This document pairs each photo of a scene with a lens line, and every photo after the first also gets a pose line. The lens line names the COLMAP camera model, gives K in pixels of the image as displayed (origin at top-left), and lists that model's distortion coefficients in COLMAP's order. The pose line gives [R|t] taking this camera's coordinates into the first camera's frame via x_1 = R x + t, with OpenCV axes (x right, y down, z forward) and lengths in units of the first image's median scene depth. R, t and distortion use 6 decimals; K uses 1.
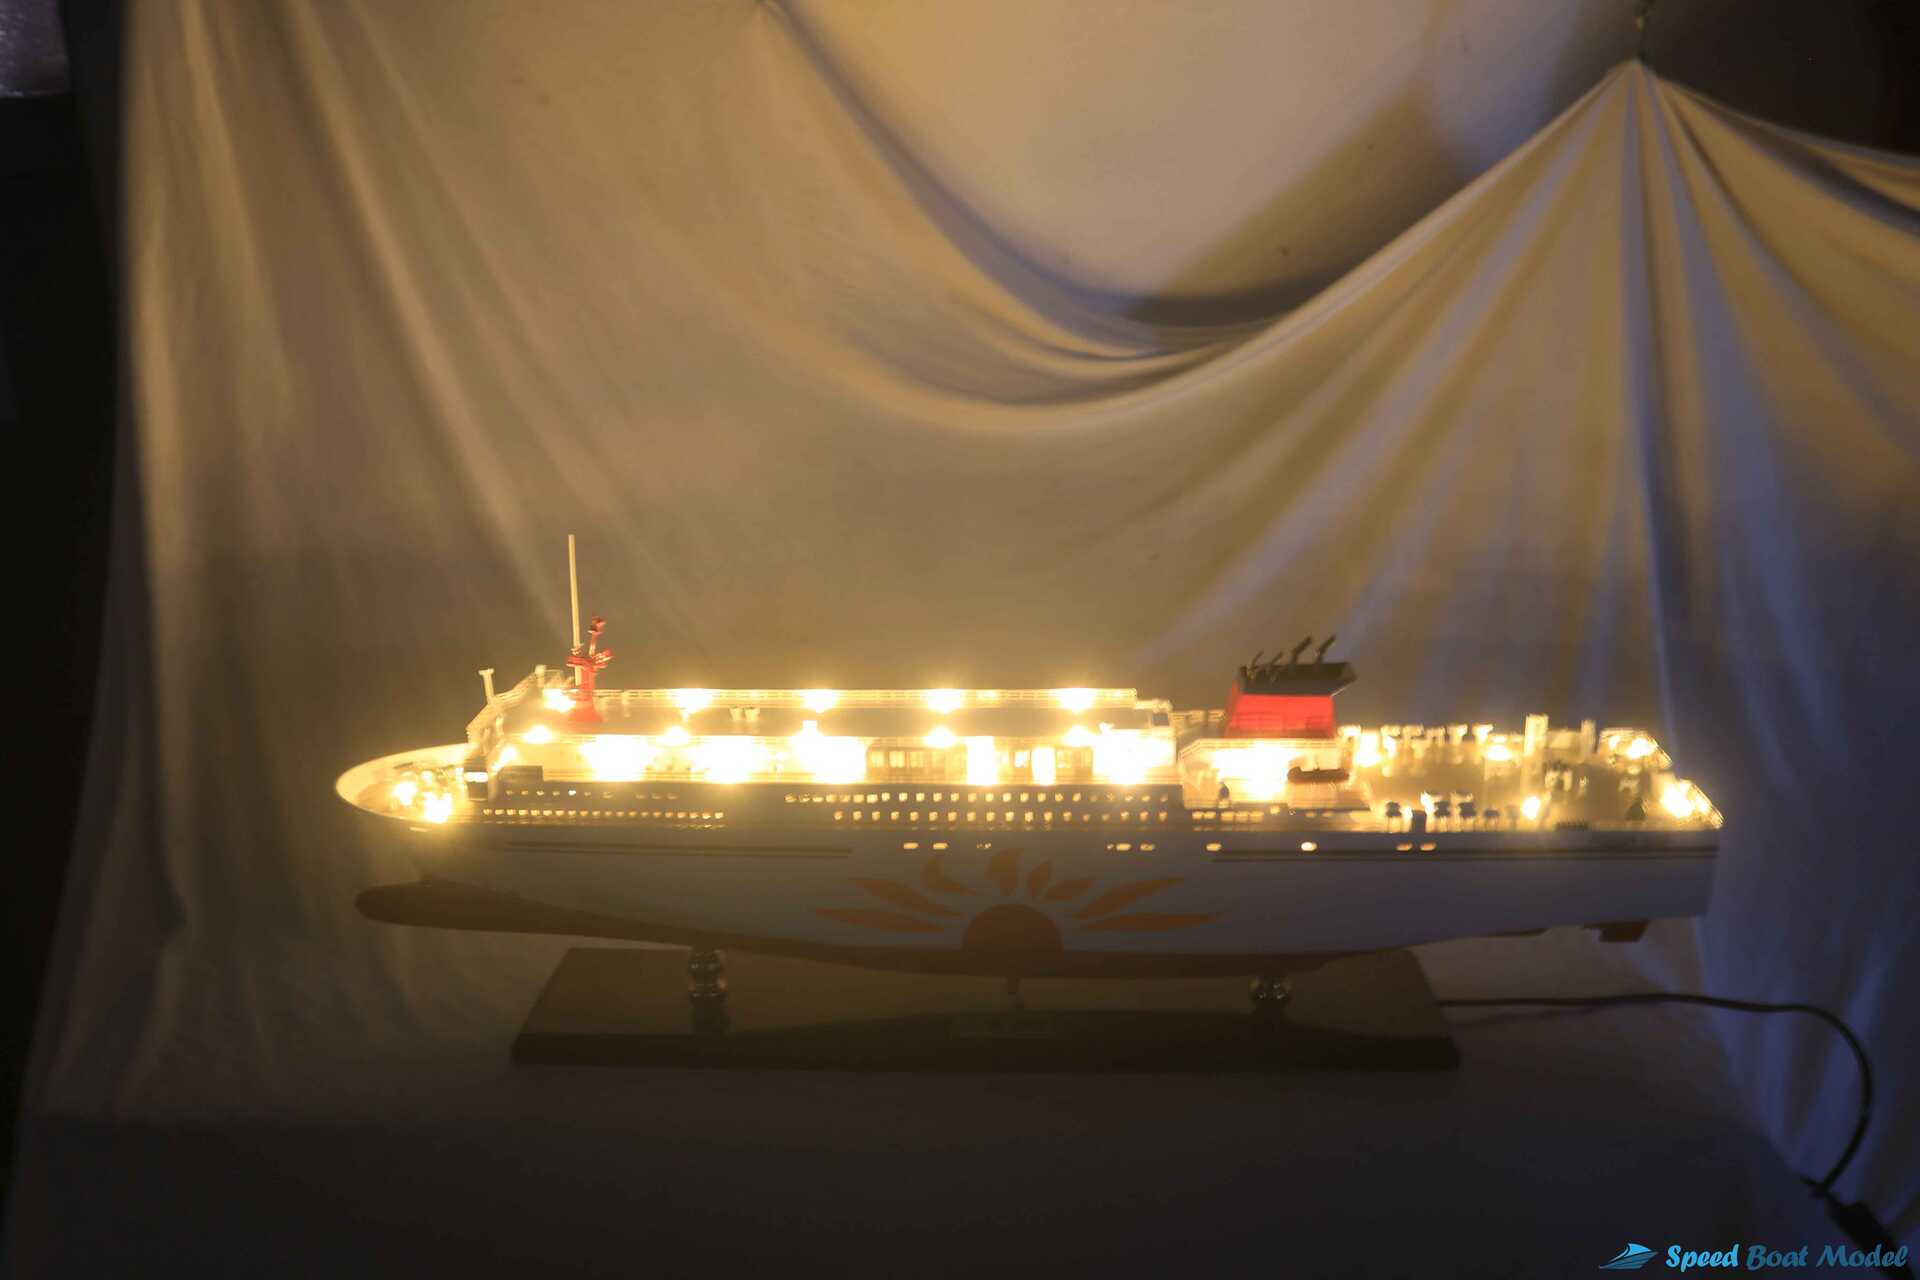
lens RADIAL K [[1736.5, 0, 958.2], [0, 1736.5, 622.2], [0, 0, 1]] dist [-0.127106, 0.063268]
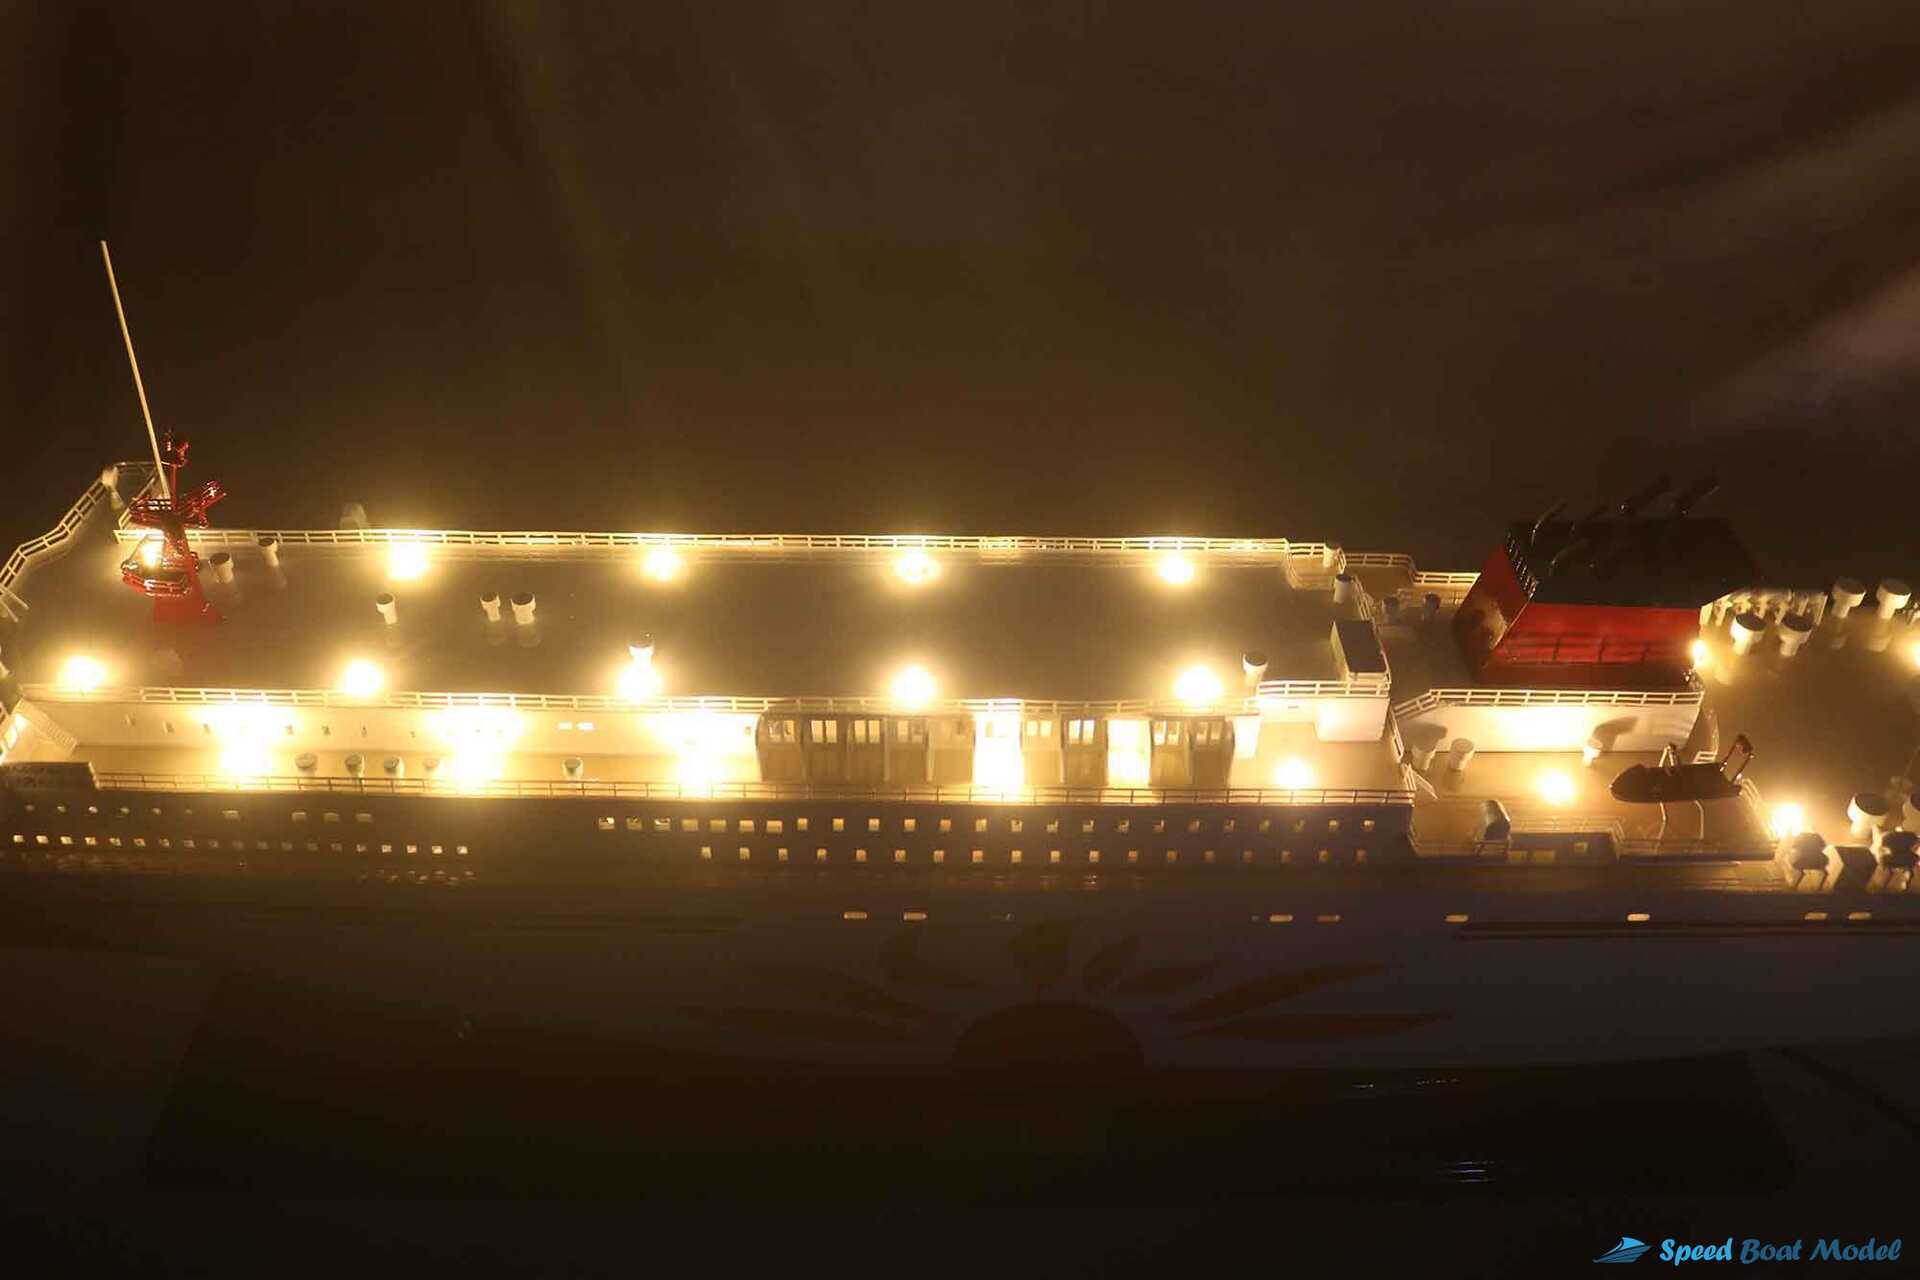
lens RADIAL K [[1736.5, 0, 958.2], [0, 1736.5, 622.2], [0, 0, 1]] dist [-0.127106, 0.063268]
pose [[0.998100, -0.006120, 0.061308, -0.027641], [-0.015848, 0.936076, 0.351440, -0.121888], [-0.059540, -0.351744, 0.934201, 0.560500]]
